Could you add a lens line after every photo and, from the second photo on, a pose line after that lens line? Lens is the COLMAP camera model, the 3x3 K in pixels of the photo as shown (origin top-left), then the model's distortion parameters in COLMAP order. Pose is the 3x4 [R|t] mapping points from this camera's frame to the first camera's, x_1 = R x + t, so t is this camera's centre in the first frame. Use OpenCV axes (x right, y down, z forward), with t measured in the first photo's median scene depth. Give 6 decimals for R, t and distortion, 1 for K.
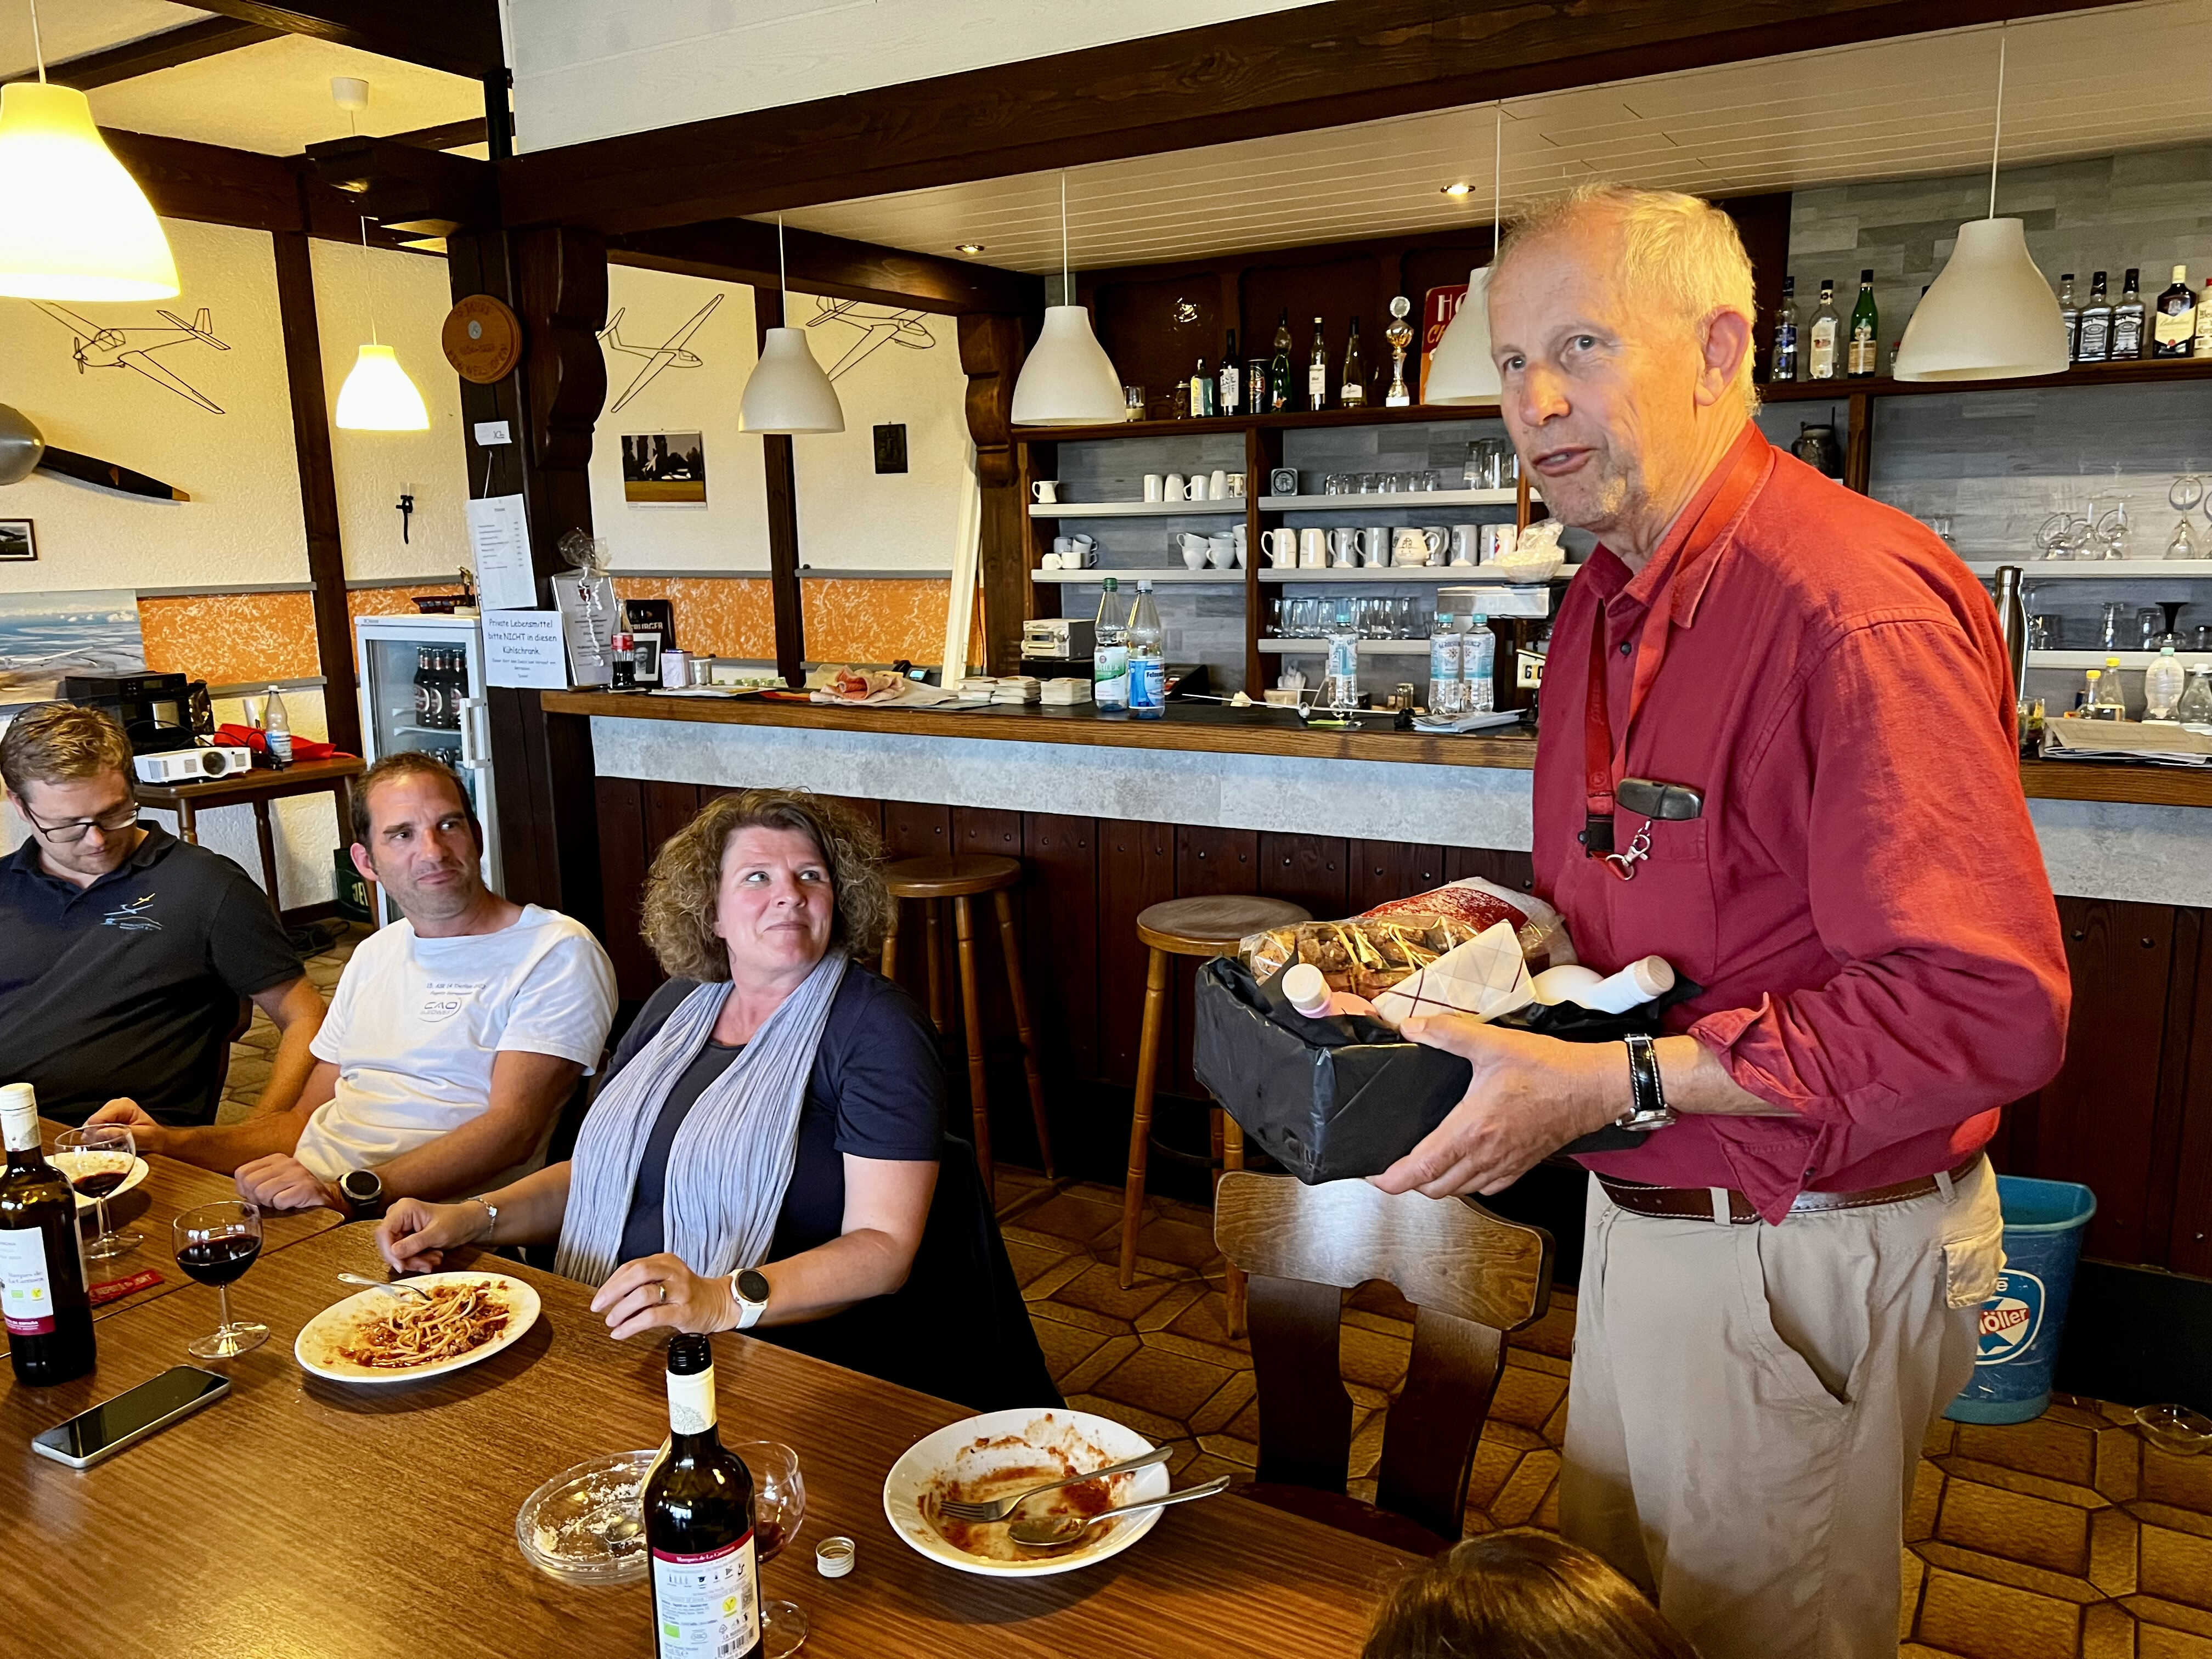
lens RADIAL K [[1673.3, 0, 1101.5], [0, 1673.3, 830.5], [0, 0, 1]] dist [0.045875, -0.059132]
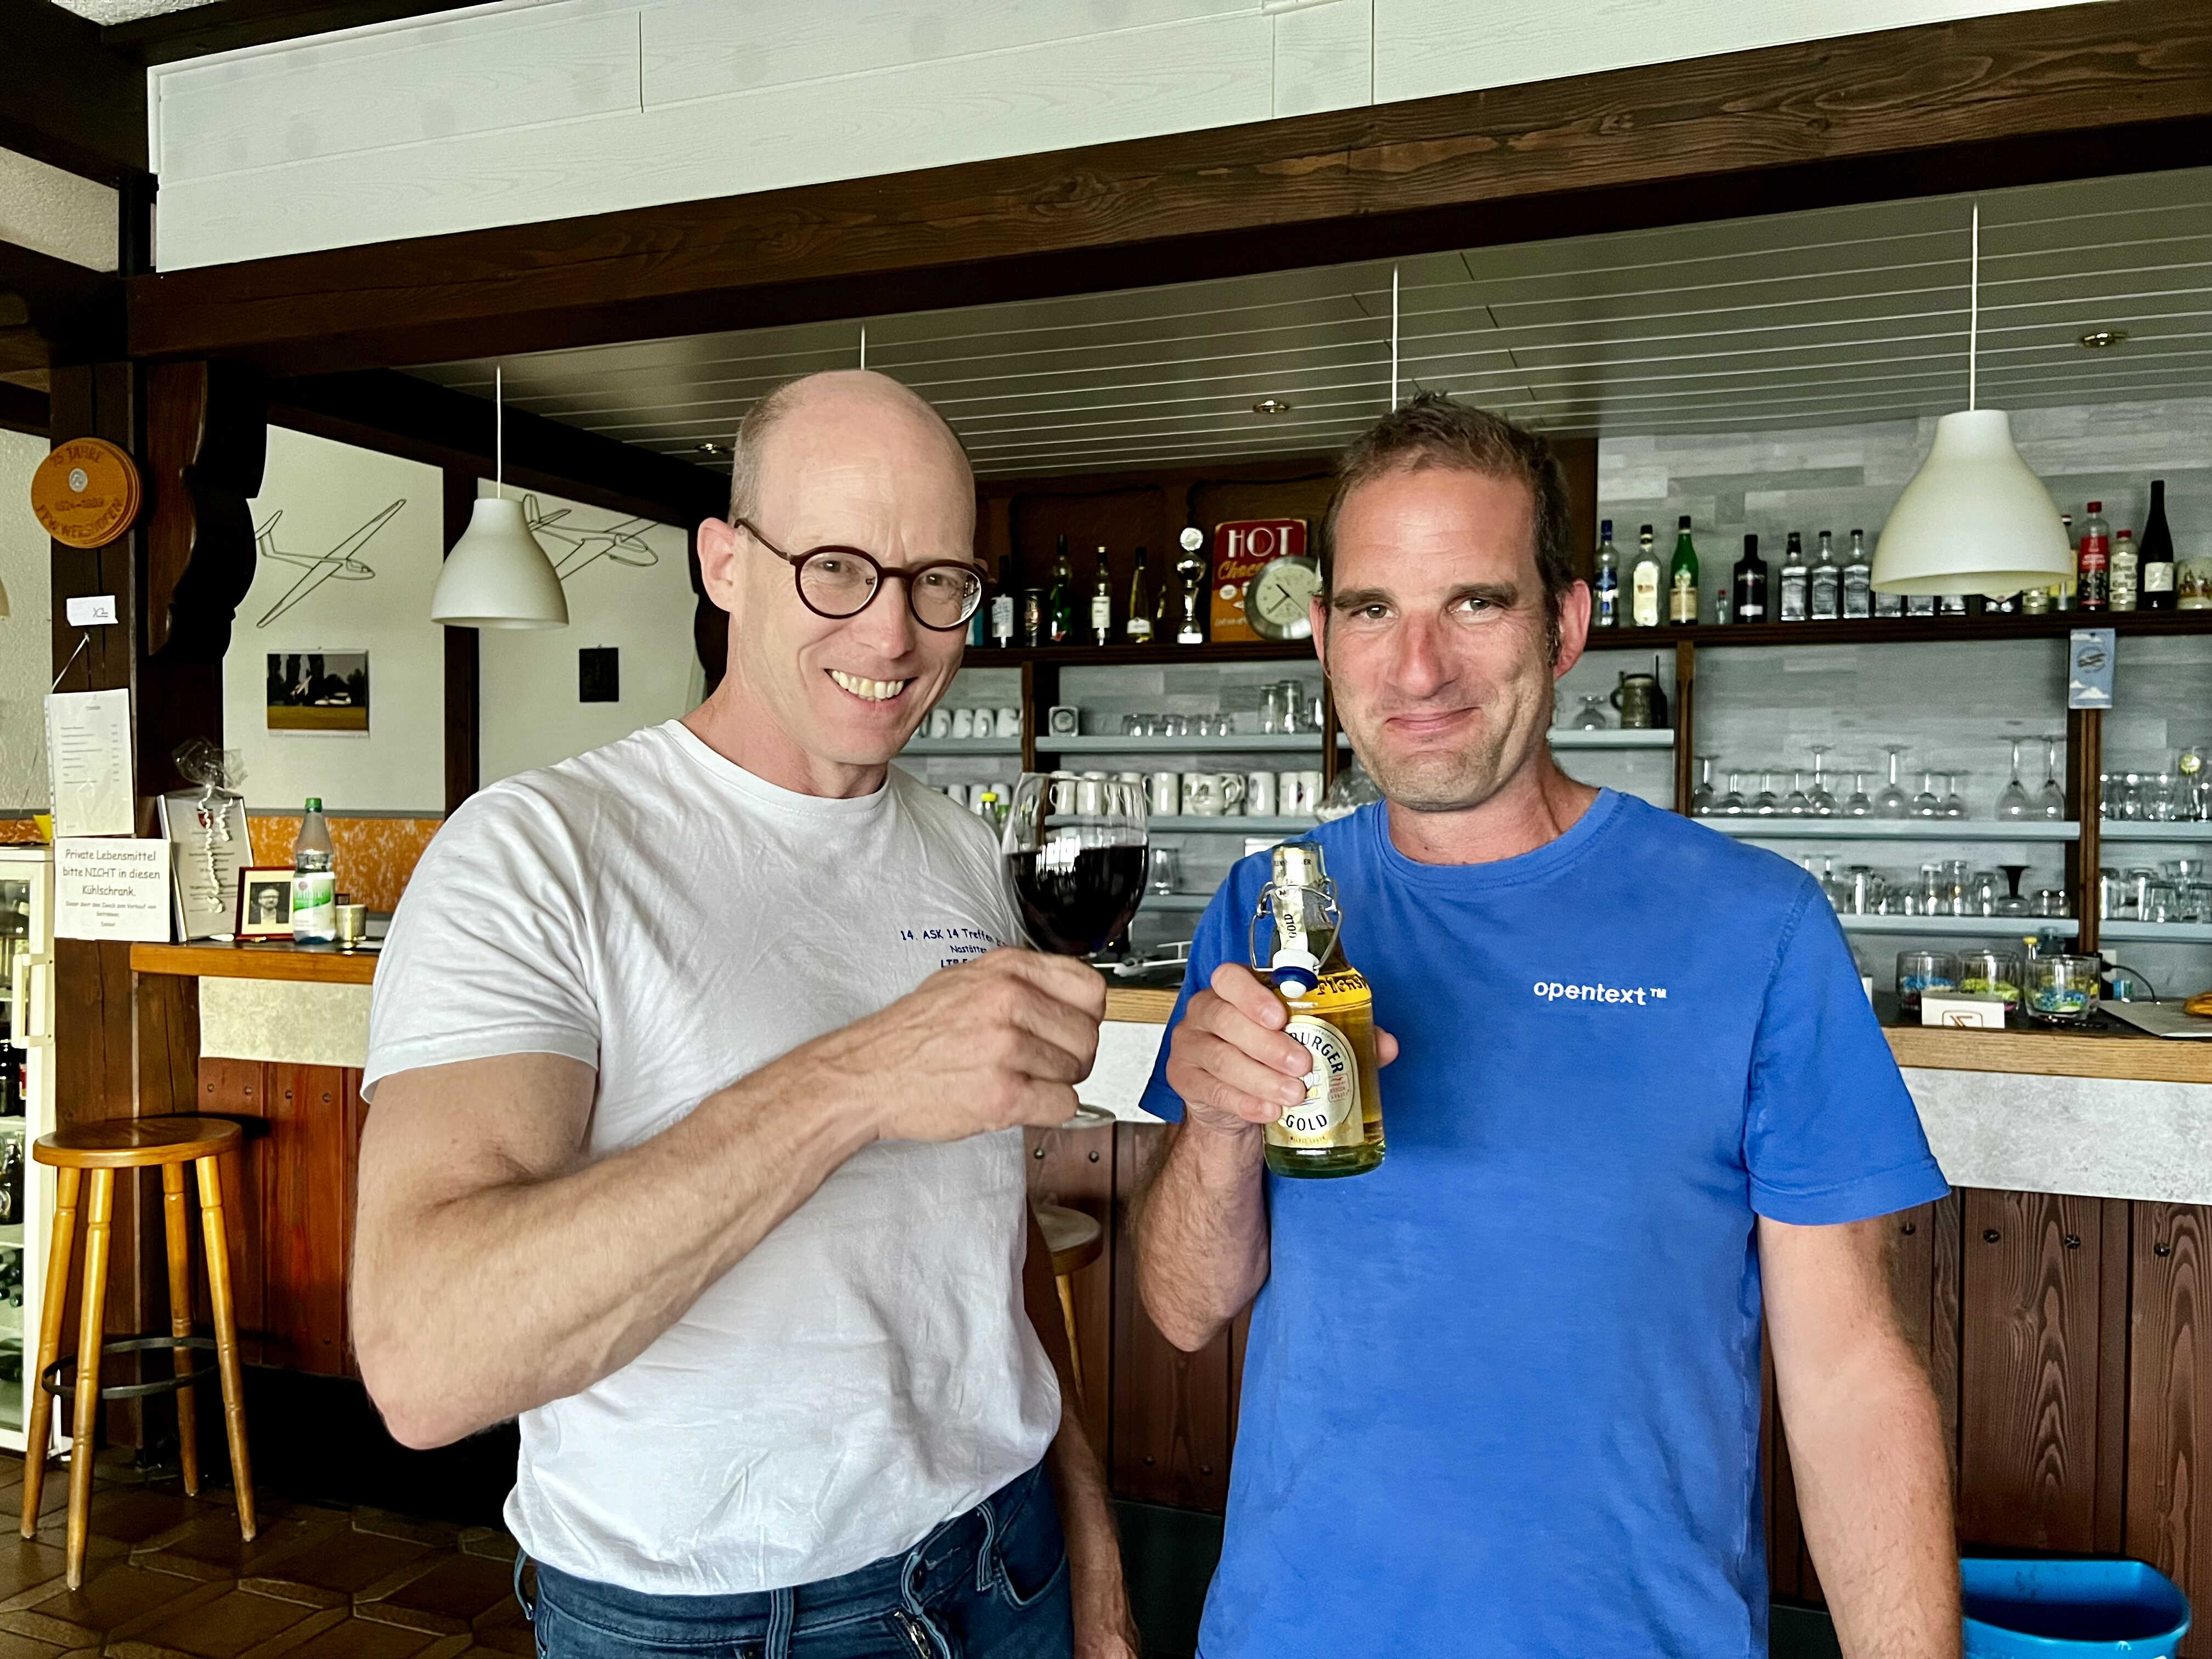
lens RADIAL K [[1673.3, 0, 1103.0], [0, 1673.3, 827.9], [0, 0, 1]] dist [0.045875, -0.059132]
pose [[0.981492, 0.021350, 0.190311, -0.047192], [0.009878, 0.986799, -0.161645, -0.006880], [-0.191250, 0.160534, 0.968325, 0.162855]]
